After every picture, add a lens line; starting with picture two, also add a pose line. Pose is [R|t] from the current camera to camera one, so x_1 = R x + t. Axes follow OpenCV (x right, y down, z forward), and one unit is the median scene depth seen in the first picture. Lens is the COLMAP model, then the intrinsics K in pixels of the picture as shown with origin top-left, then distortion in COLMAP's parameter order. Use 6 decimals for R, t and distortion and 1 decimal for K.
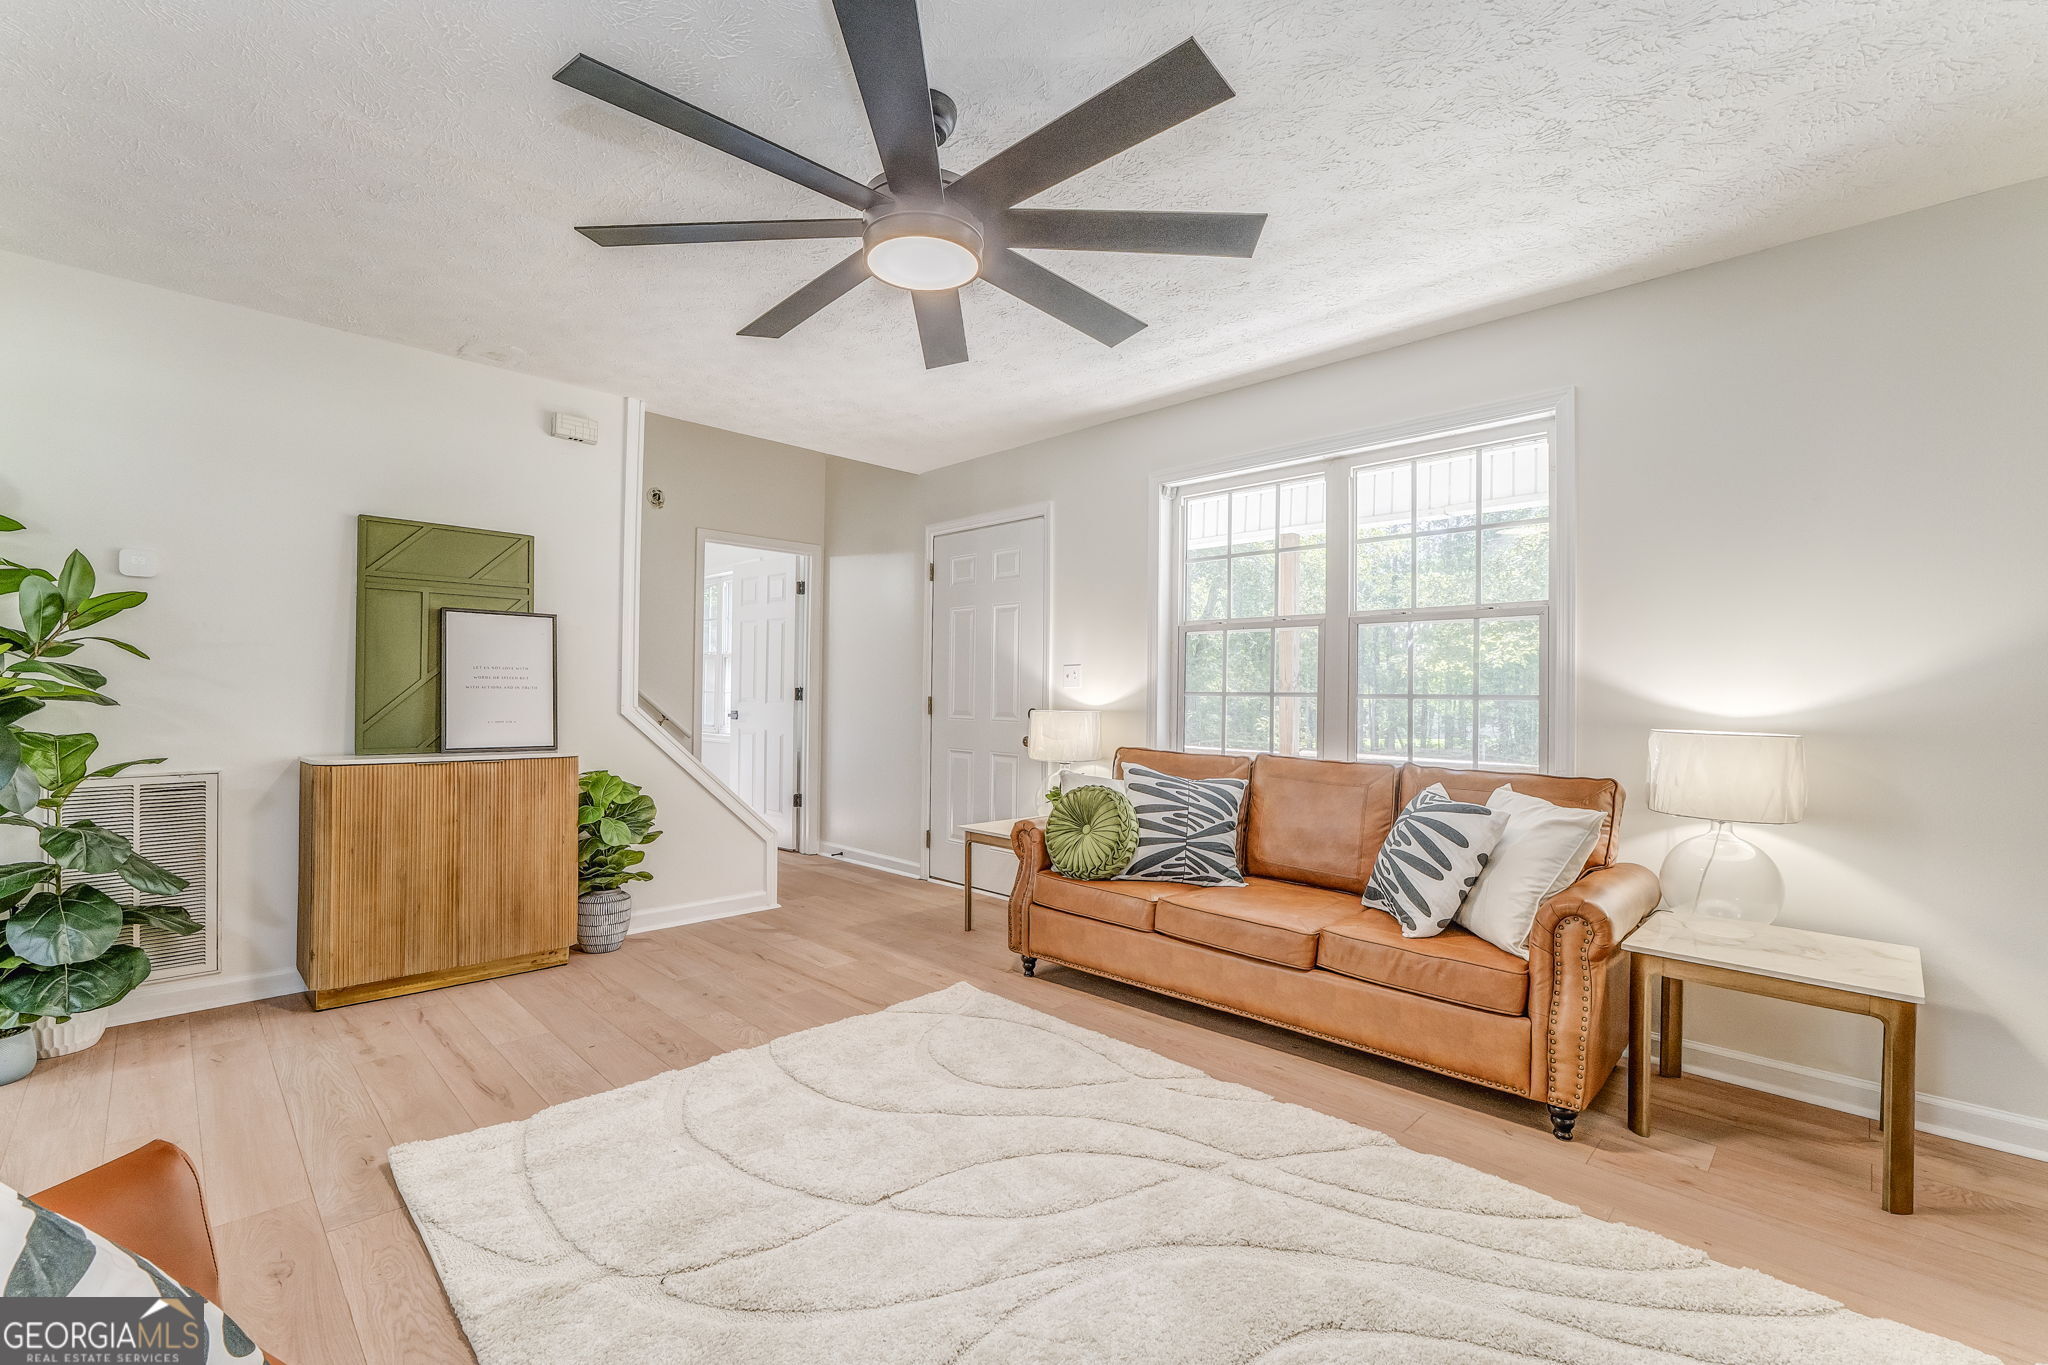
lens RADIAL K [[887.0, 0, 1013.3], [0, 887.0, 688.6], [0, 0, 1]] dist [-0.002668, 0.000351]
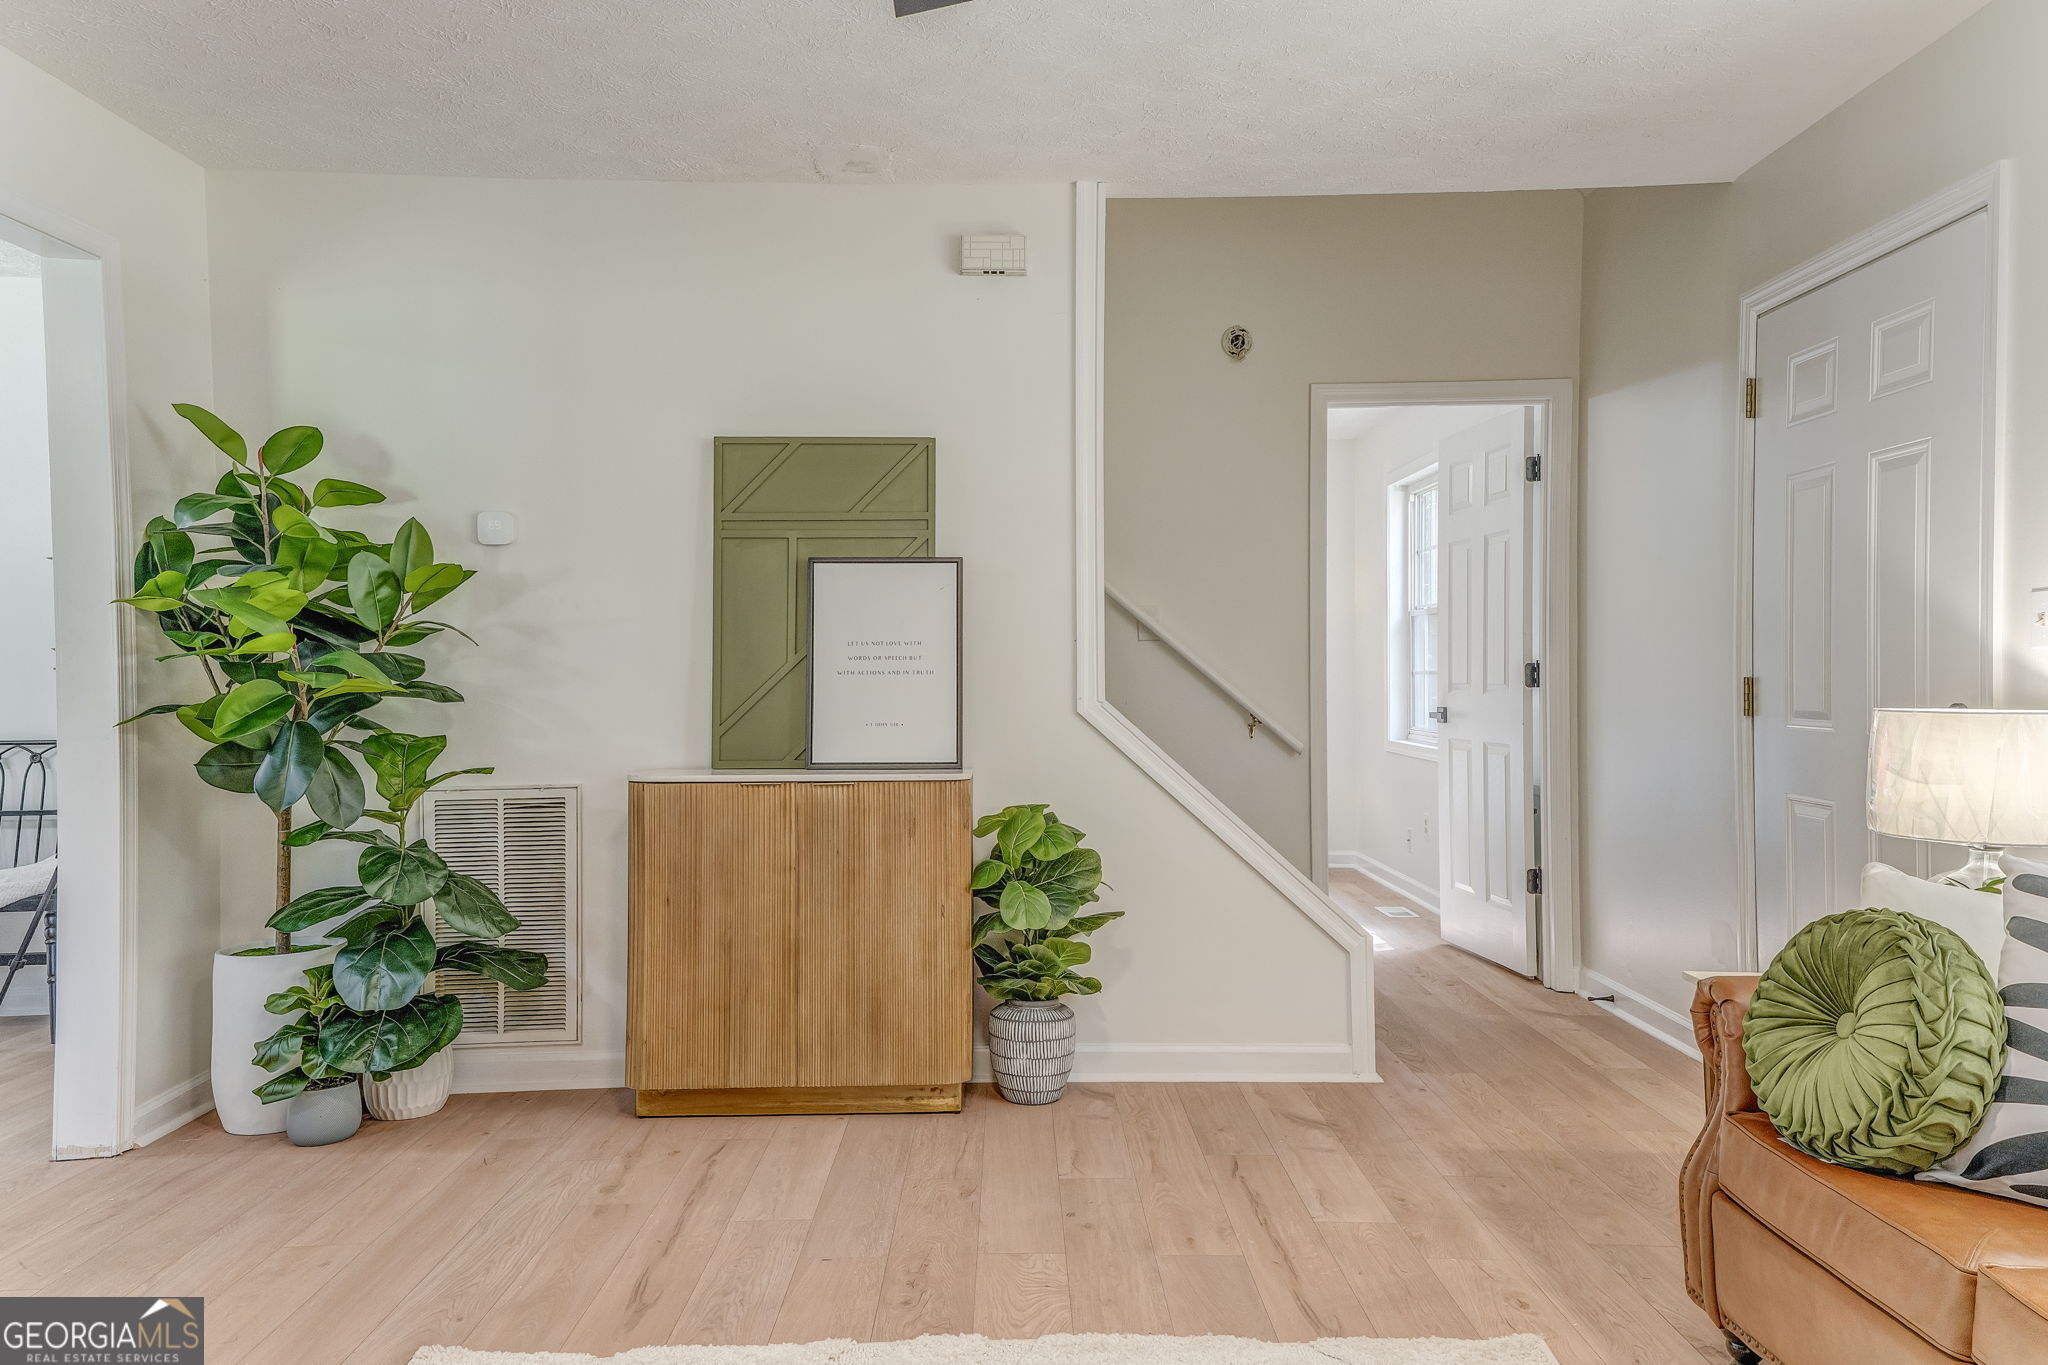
lens RADIAL K [[1500.0, 0, 1024.0], [0, 1500.0, 682.5], [0, 0, 1]] dist [0.148919, -0.002367]
pose [[0.715850, -0.011697, -0.698156, 0.298718], [0.018412, 0.999828, 0.002127, 0.005909], [0.698011, -0.014377, 0.715943, 0.282460]]
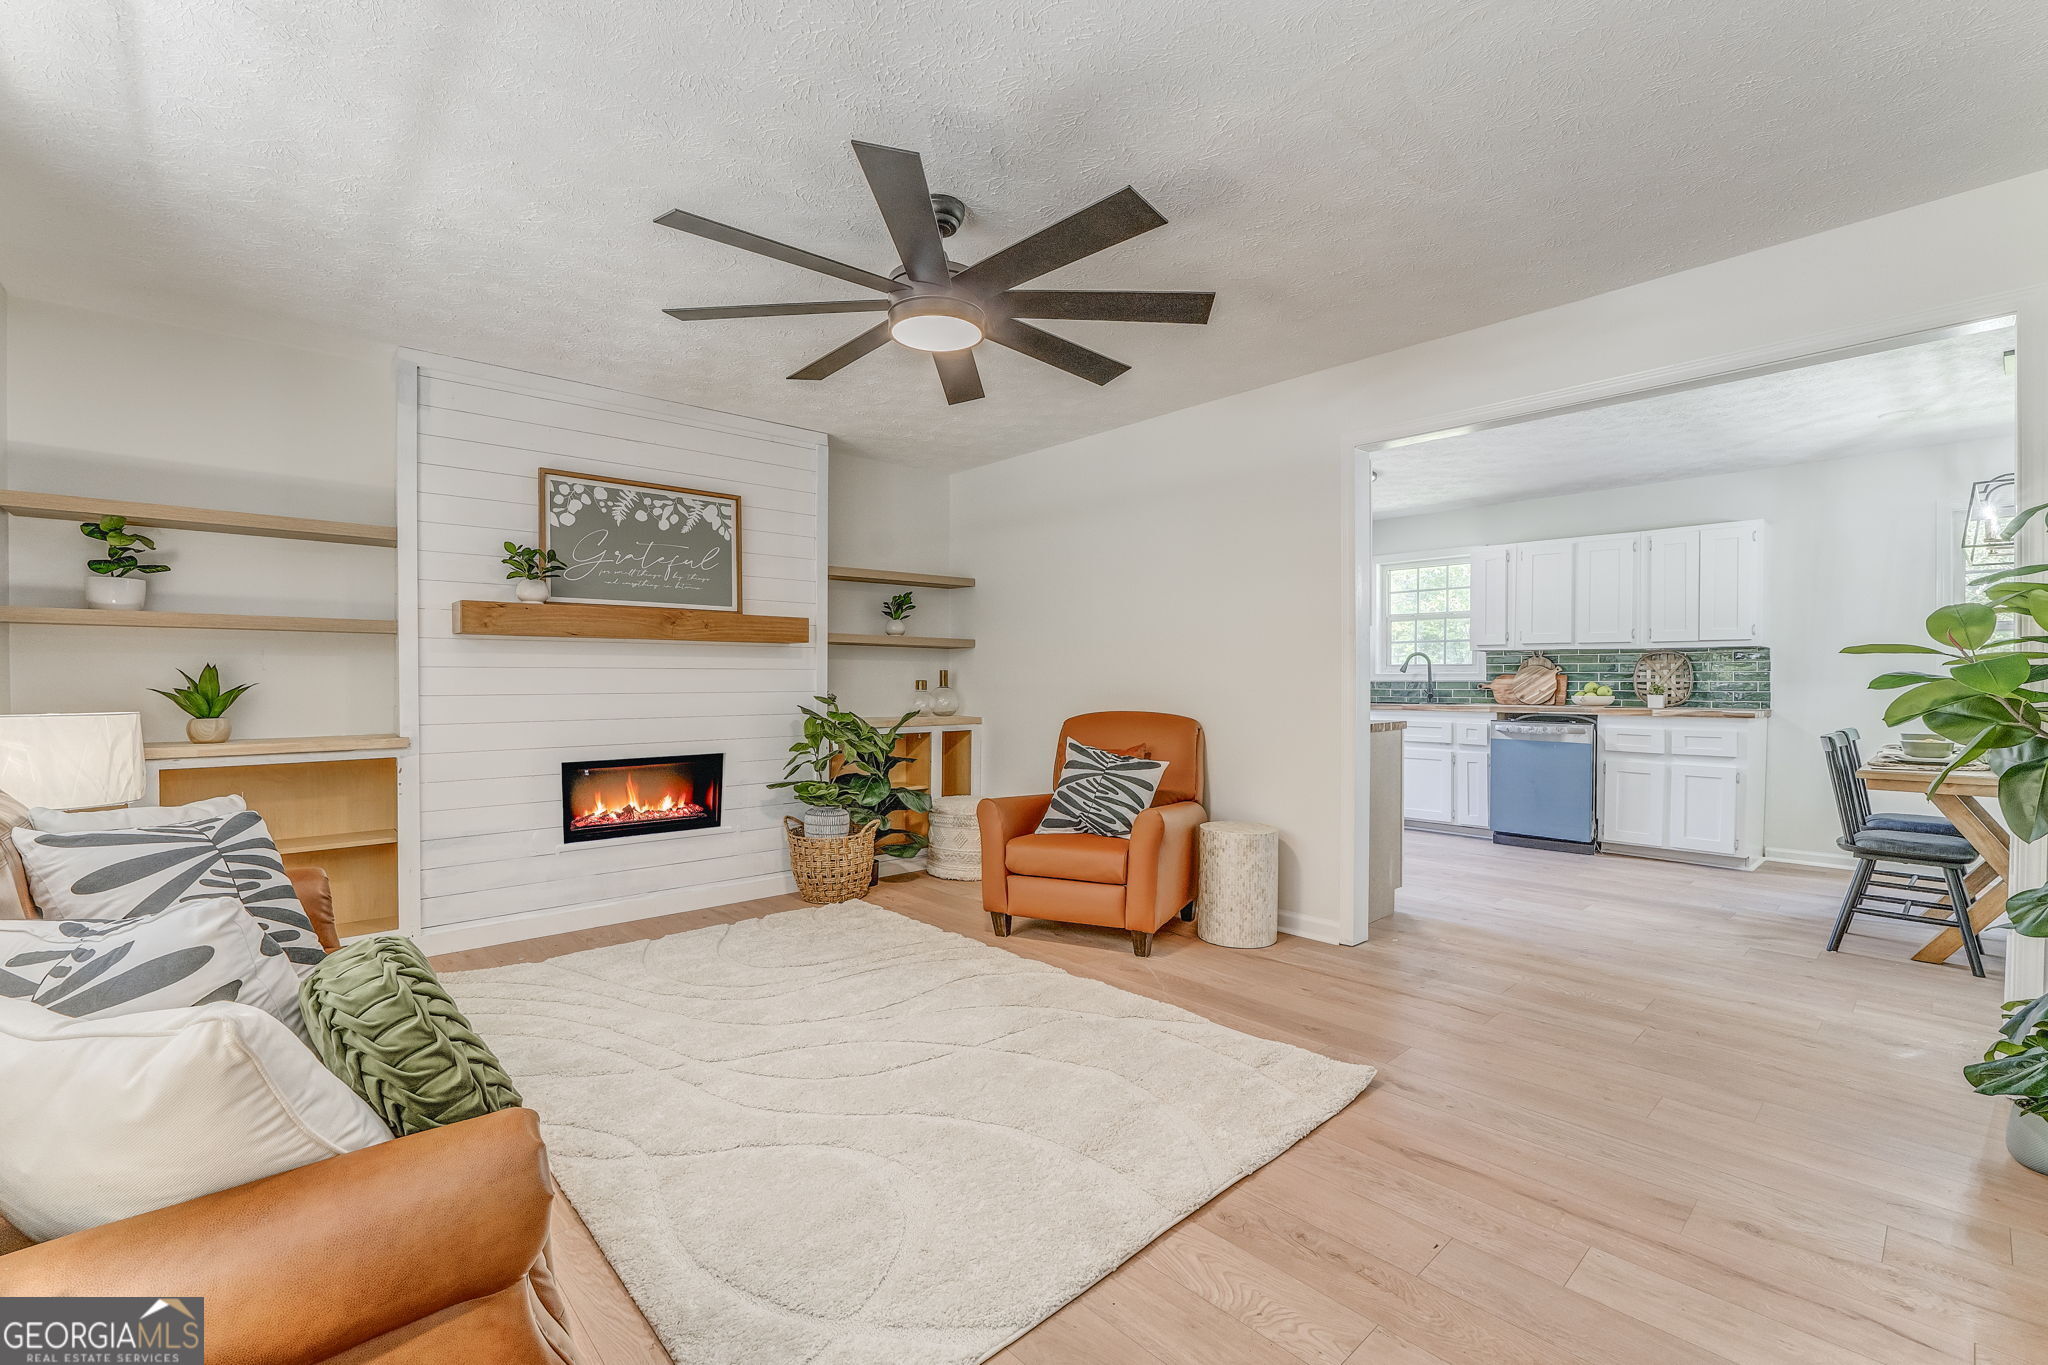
lens RADIAL K [[912.0, 0, 1005.3], [0, 912.0, 684.5], [0, 0, 1]] dist [0.017919, 0.000124]
pose [[-0.997166, -0.013488, 0.074009, -0.178715], [-0.013392, 0.999909, 0.001800, 0.003435], [-0.074026, 0.000804, -0.997256, 1.363159]]
